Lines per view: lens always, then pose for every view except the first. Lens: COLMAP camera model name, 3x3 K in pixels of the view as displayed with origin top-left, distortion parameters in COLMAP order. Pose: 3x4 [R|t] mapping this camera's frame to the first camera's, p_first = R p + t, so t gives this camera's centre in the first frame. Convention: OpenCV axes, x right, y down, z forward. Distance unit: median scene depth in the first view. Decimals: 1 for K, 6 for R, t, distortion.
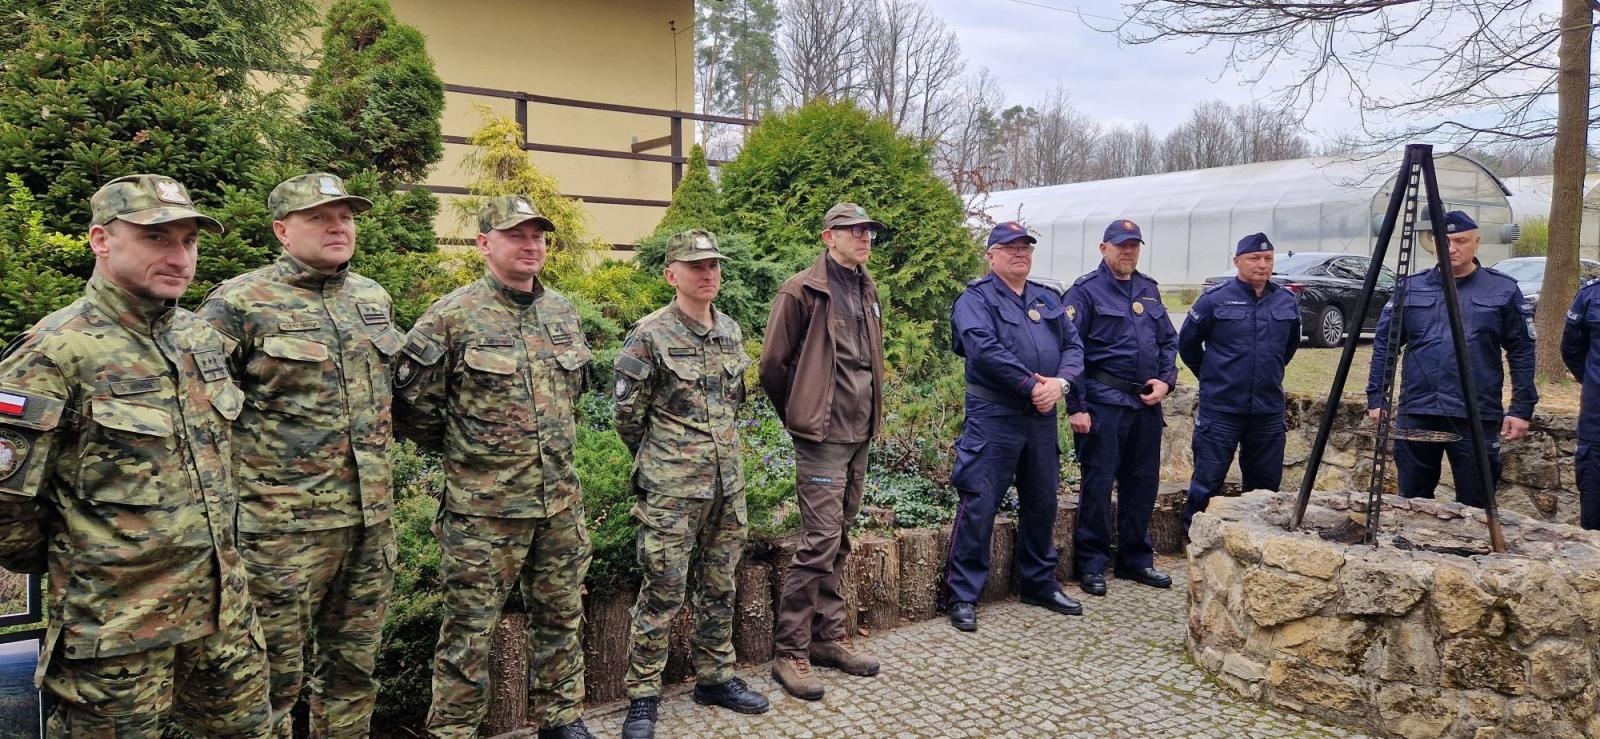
lens RADIAL K [[1083.7, 0, 793.5], [0, 1083.7, 359.6], [0, 0, 1]] dist [0.097465, -0.087526]
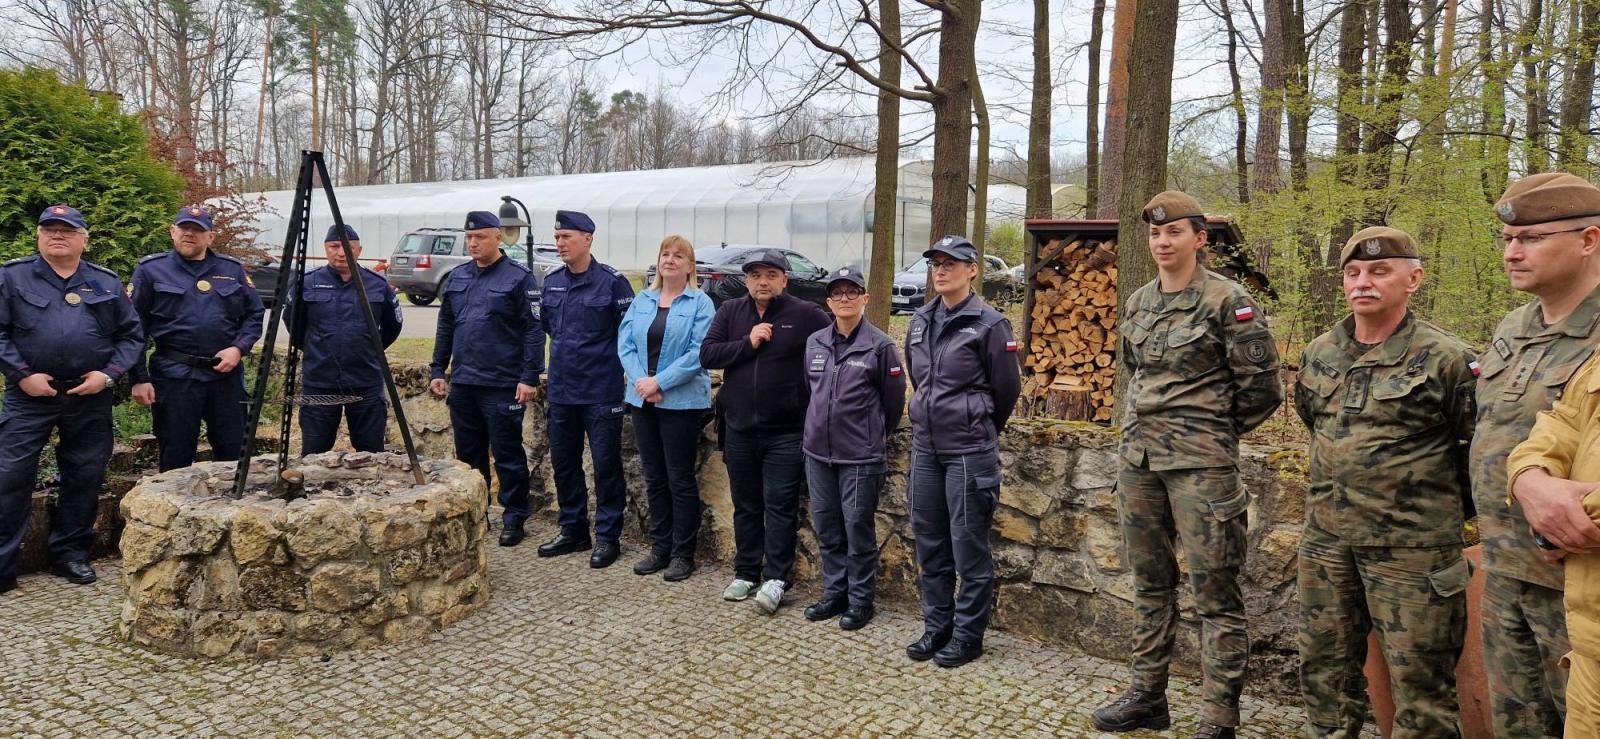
lens RADIAL K [[1083.7, 0, 793.5], [0, 1083.7, 359.6], [0, 0, 1]] dist [0.097465, -0.087526]
pose [[0.944414, -0.009293, 0.328628, 0.732875], [0.004059, 0.999854, 0.016609, 0.008255], [-0.328734, -0.014352, 0.944314, -0.300891]]
